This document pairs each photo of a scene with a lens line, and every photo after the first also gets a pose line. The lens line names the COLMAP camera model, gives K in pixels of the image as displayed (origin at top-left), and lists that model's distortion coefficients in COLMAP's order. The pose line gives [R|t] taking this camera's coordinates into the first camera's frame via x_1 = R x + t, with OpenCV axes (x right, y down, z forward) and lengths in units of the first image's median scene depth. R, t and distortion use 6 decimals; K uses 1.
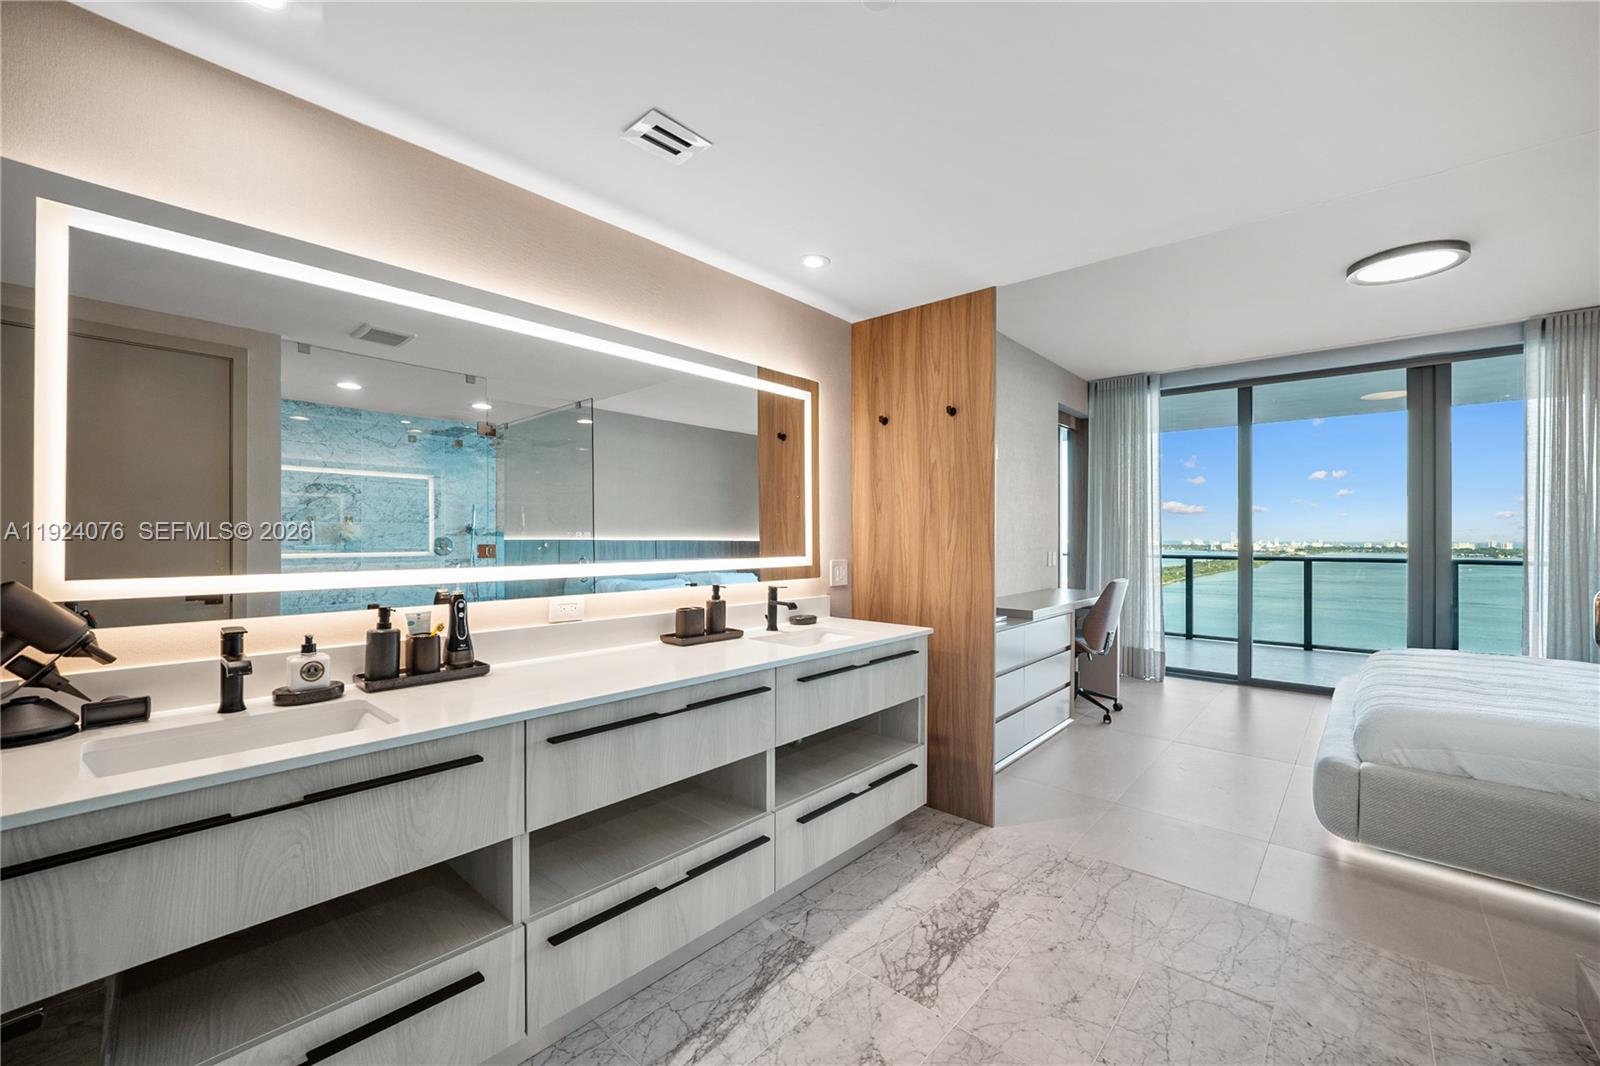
lens RADIAL K [[643.3, 0, 800.7], [0, 643.3, 538.7], [0, 0, 1]] dist [-0.029770, 0.008298]
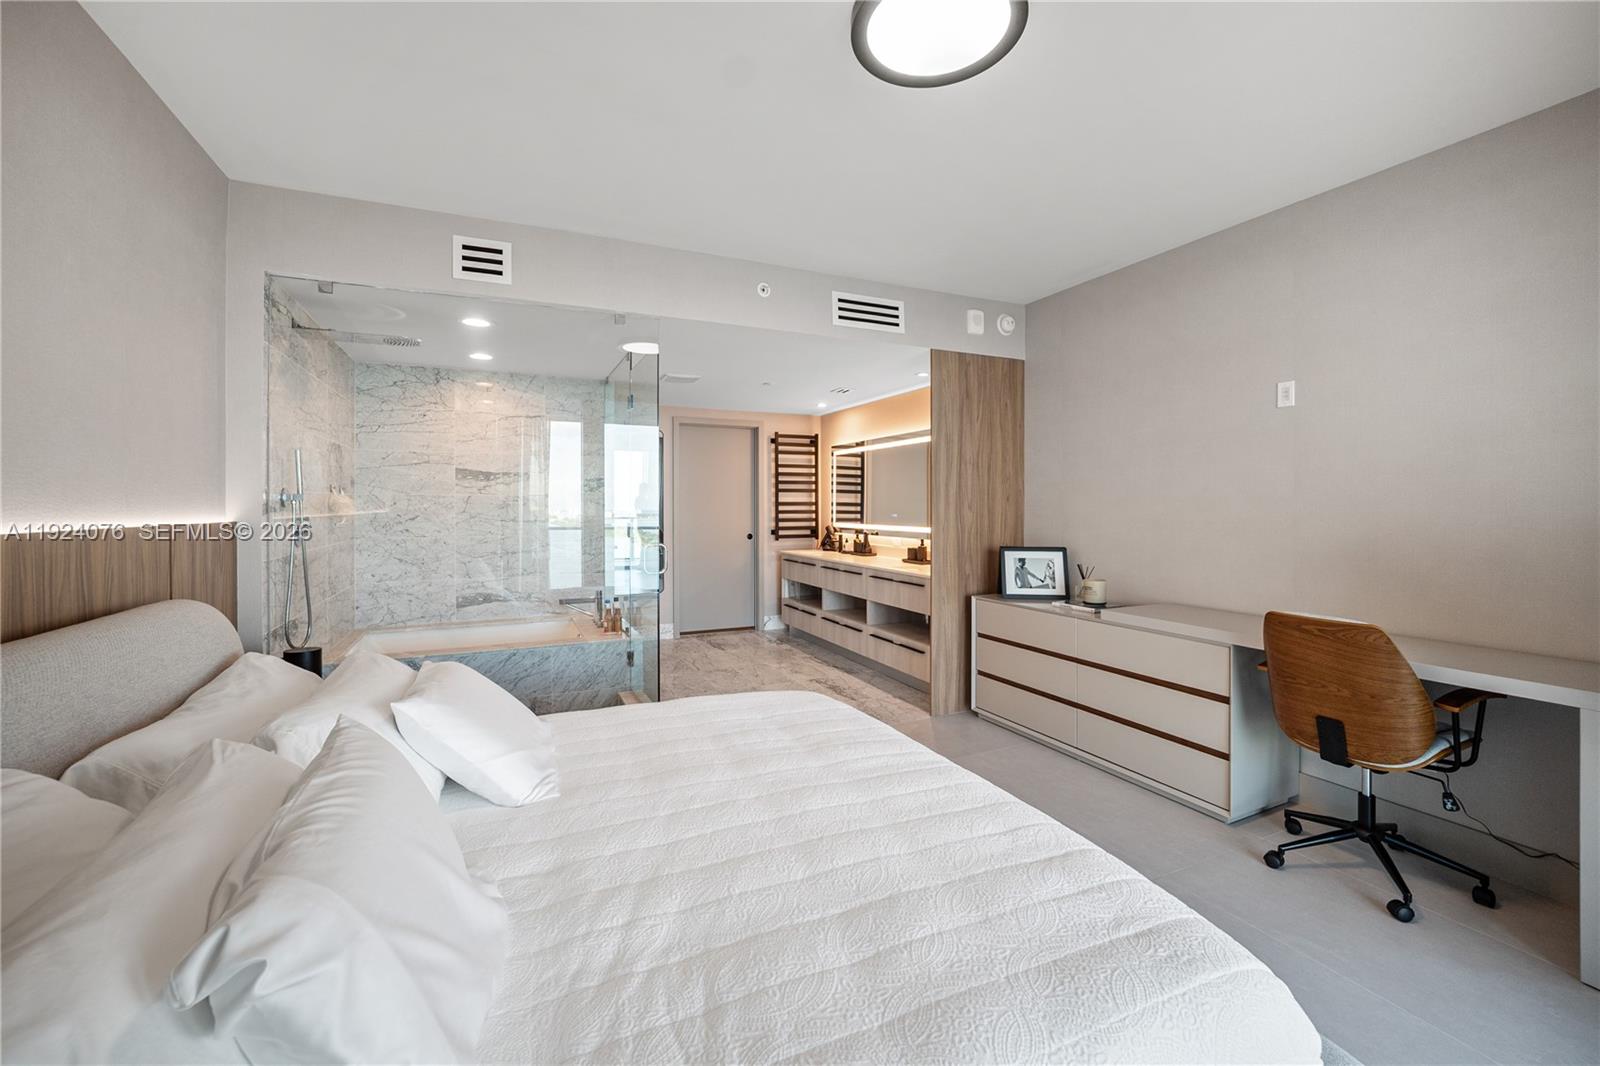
lens RADIAL K [[643.3, 0, 800.7], [0, 643.3, 538.7], [0, 0, 1]] dist [-0.029770, 0.008298]
pose [[-0.397842, 0.041470, -0.916516, 1.888000], [-0.006753, 0.998818, 0.048126, -0.028934], [0.917429, 0.025336, -0.397092, 1.394665]]
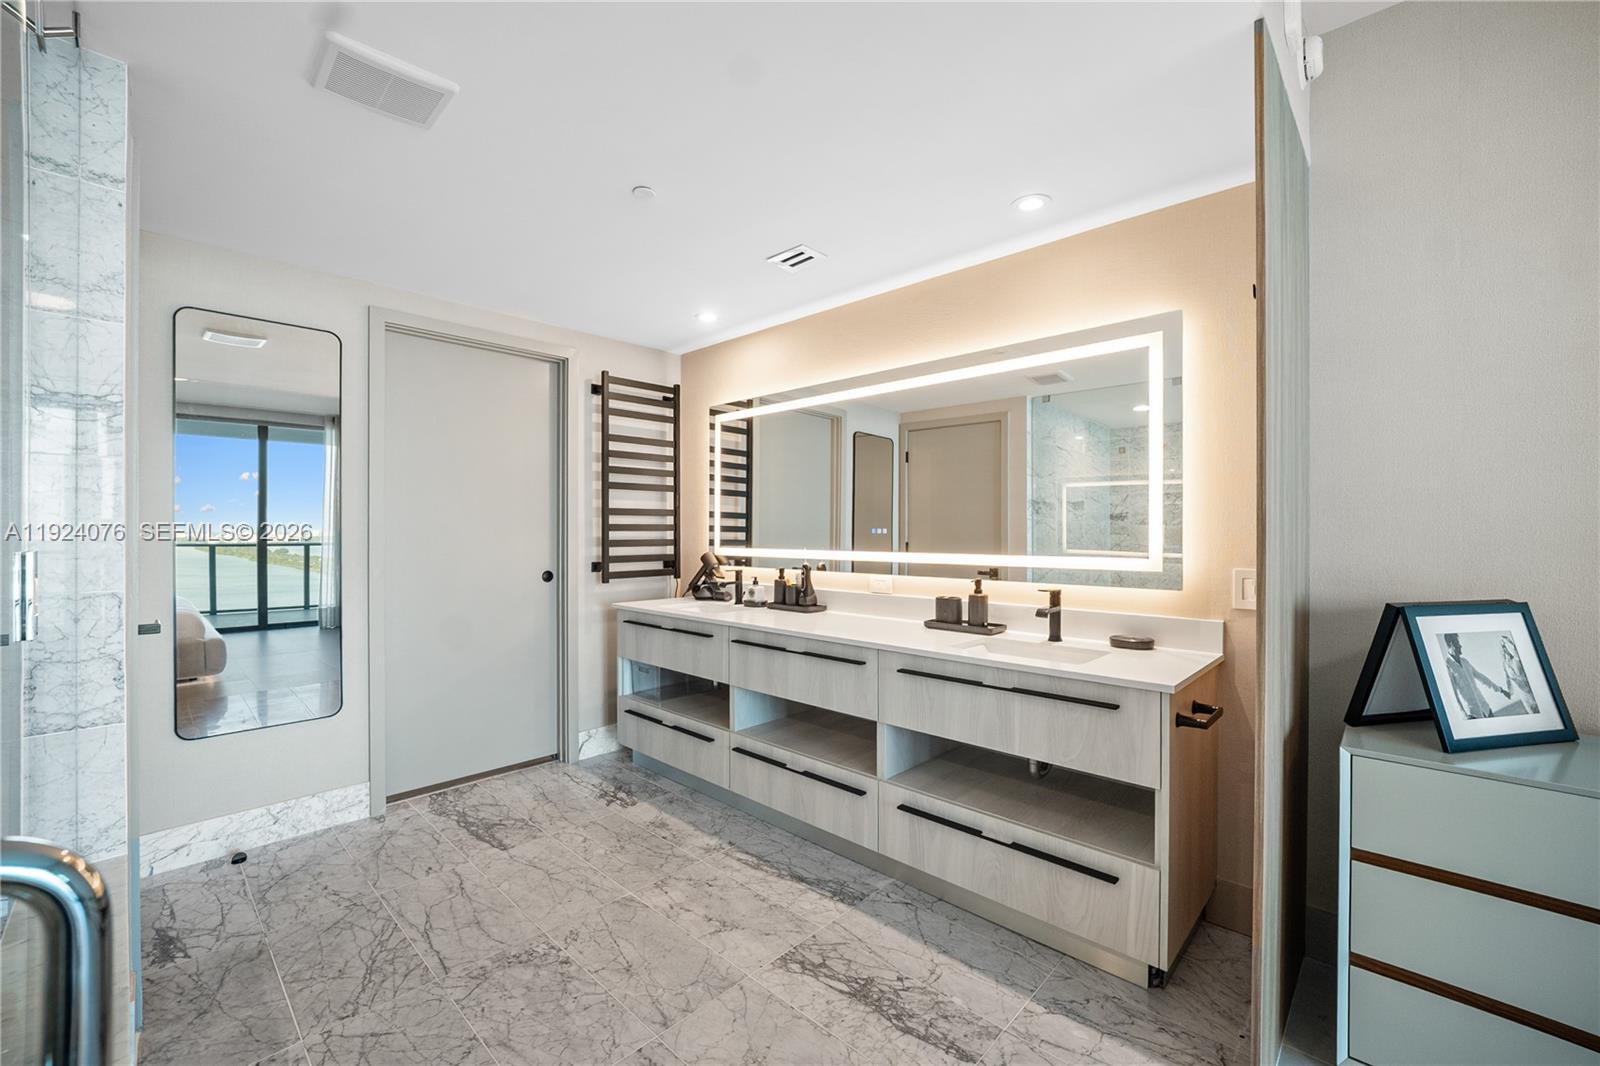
lens RADIAL K [[643.3, 0, 800.7], [0, 643.3, 538.7], [0, 0, 1]] dist [-0.029770, 0.008298]
pose [[-0.027364, 0.007072, -0.999601, 0.840345], [-0.004131, 0.999966, 0.007187, 0.001309], [0.999617, 0.004326, -0.027334, 0.701853]]
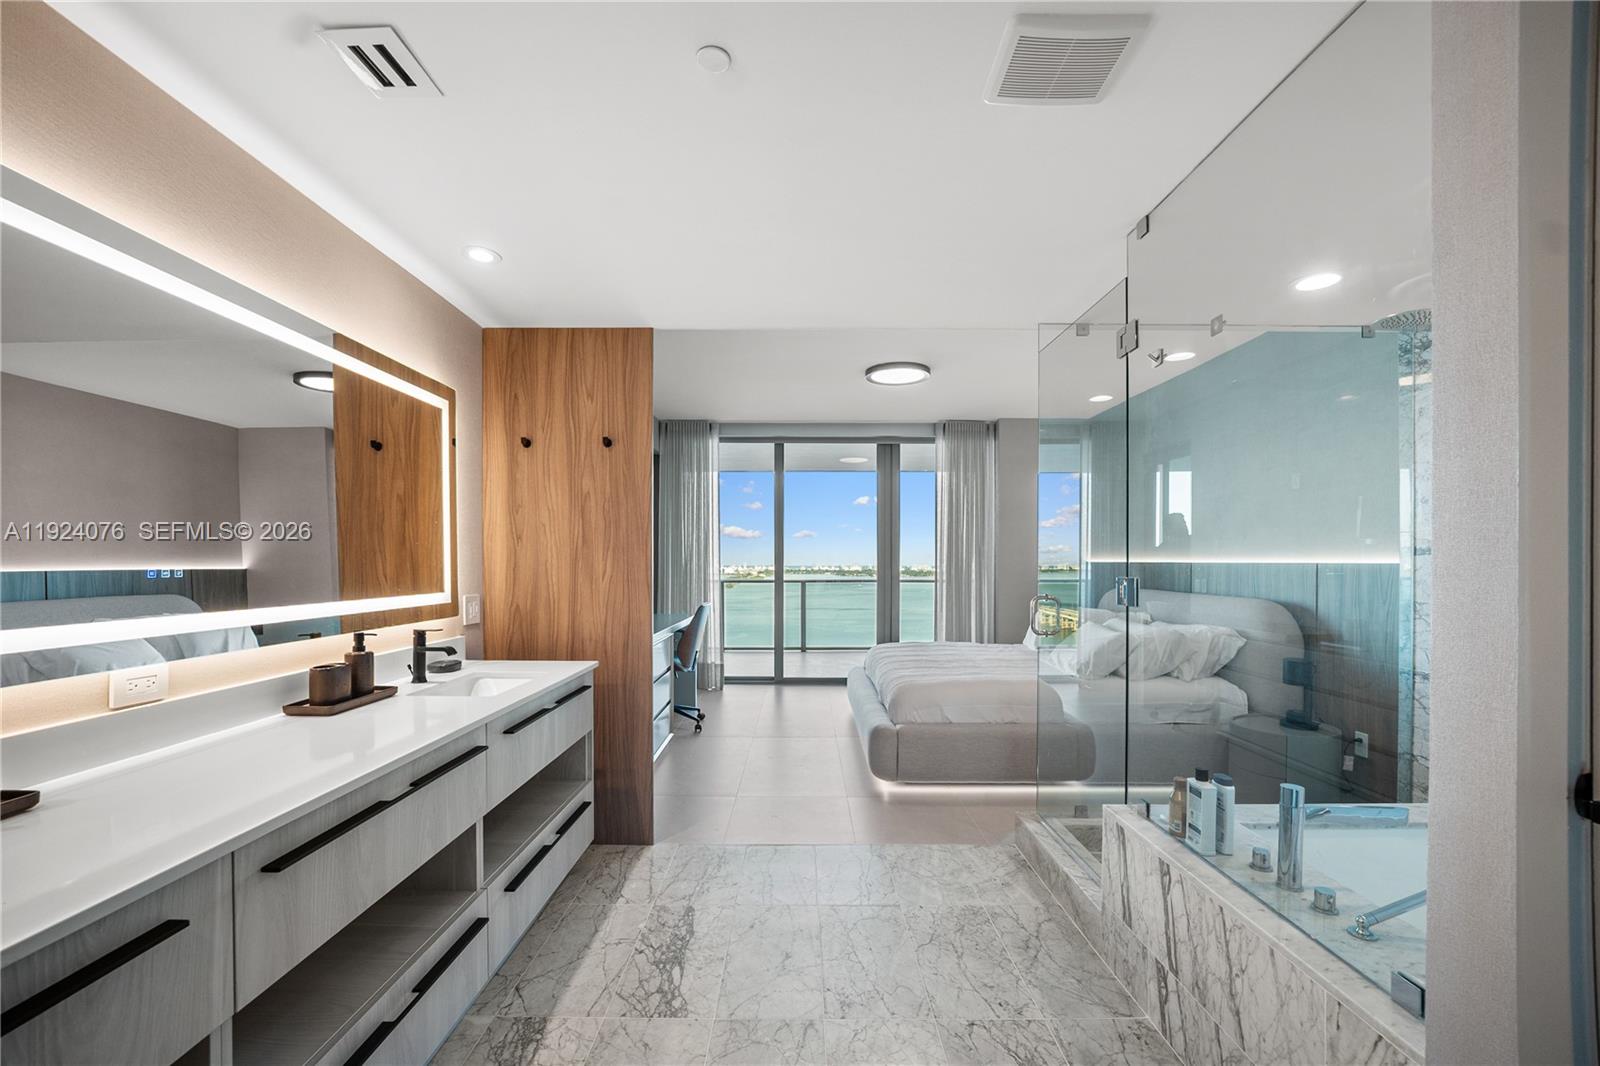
lens RADIAL K [[652.0, 0, 796.6], [0, 652.0, 573.1], [0, 0, 1]] dist [-0.017896, 0.000077]
pose [[0.750519, -0.013167, 0.660718, -0.235442], [0.004466, 0.999880, 0.014853, -0.009839], [-0.660834, -0.008197, 0.750487, 0.048876]]
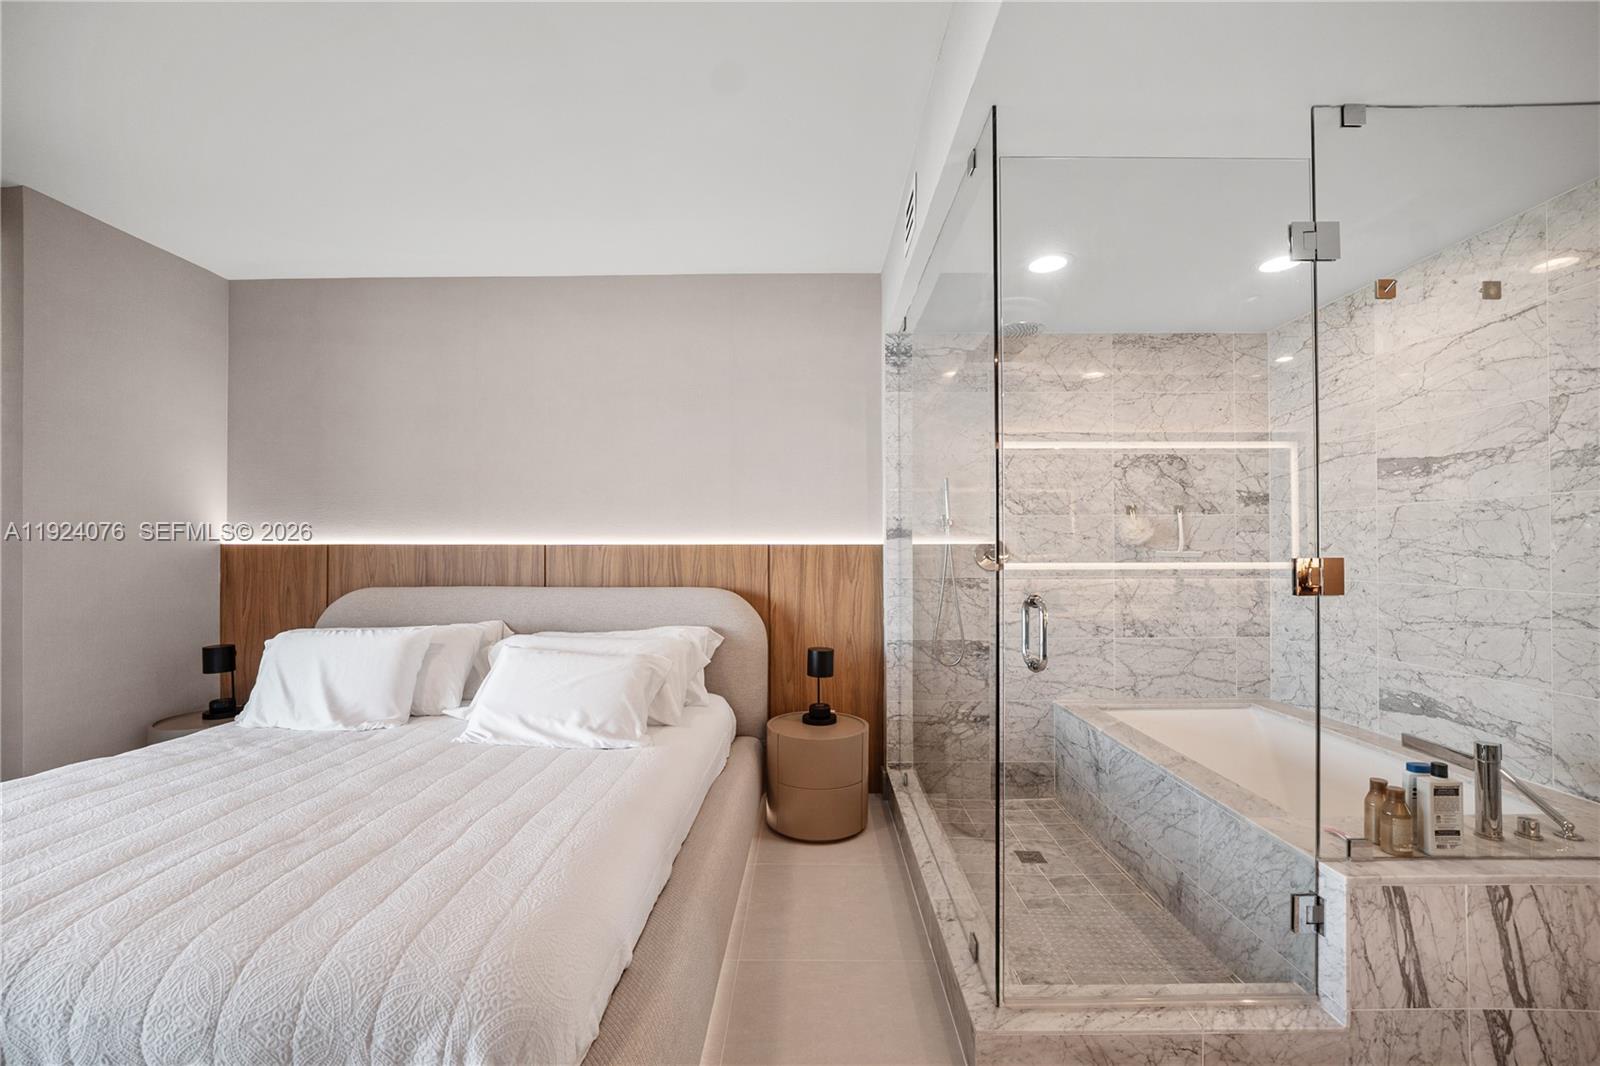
lens RADIAL K [[643.3, 0, 800.7], [0, 643.3, 538.7], [0, 0, 1]] dist [-0.029770, 0.008298]
pose [[-0.651669, 0.008360, 0.758457, 0.470800], [0.004450, 0.999964, -0.007198, -0.005376], [-0.758490, -0.001316, -0.651683, 1.130270]]
